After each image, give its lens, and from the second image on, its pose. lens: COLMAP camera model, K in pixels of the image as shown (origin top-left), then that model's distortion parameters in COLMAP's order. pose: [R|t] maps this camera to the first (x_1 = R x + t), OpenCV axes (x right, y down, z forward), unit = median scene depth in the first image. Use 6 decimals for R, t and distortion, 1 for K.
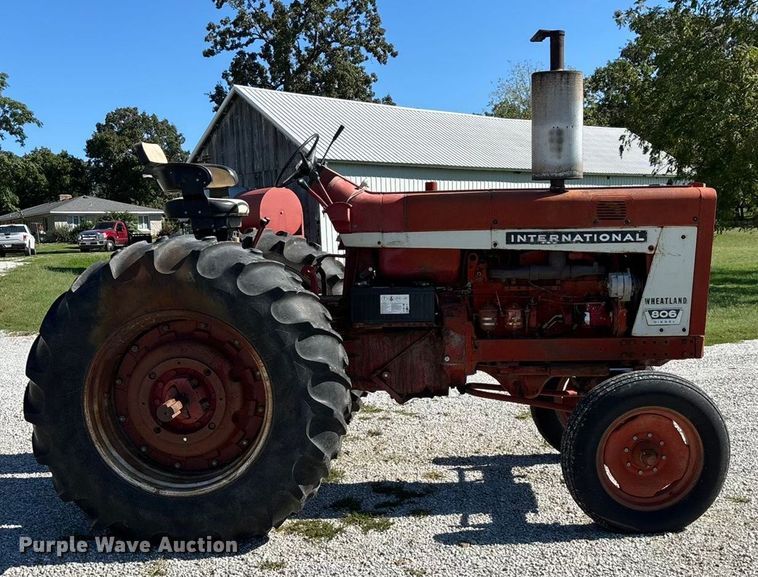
lens RADIAL K [[657.2, 0, 379.0], [0, 657.2, 288.5], [0, 0, 1]] dist [0.083961, -0.160182]
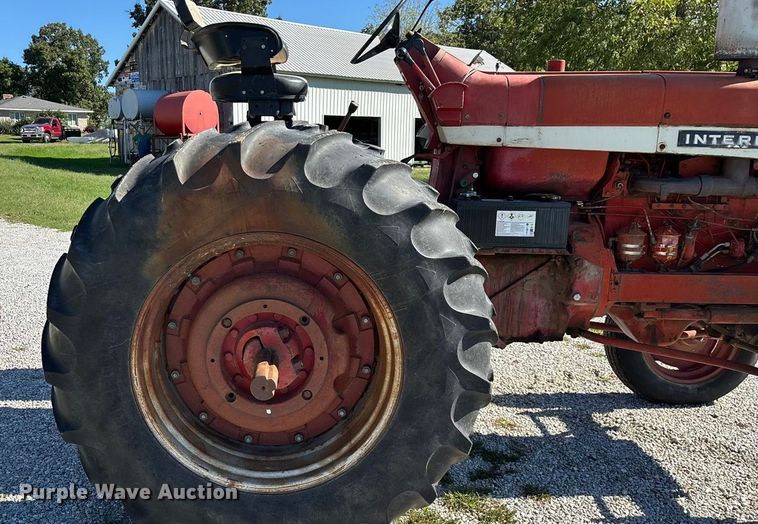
lens RADIAL K [[719.0, 0, 379.0], [0, 719.0, 262.0], [0, 0, 1]] dist [0.150460, -0.330860]
pose [[0.999339, 0.033407, -0.014360, -0.168167], [-0.031842, 0.994669, 0.098080, -0.012347], [0.017560, -0.097558, 0.995075, 0.242193]]
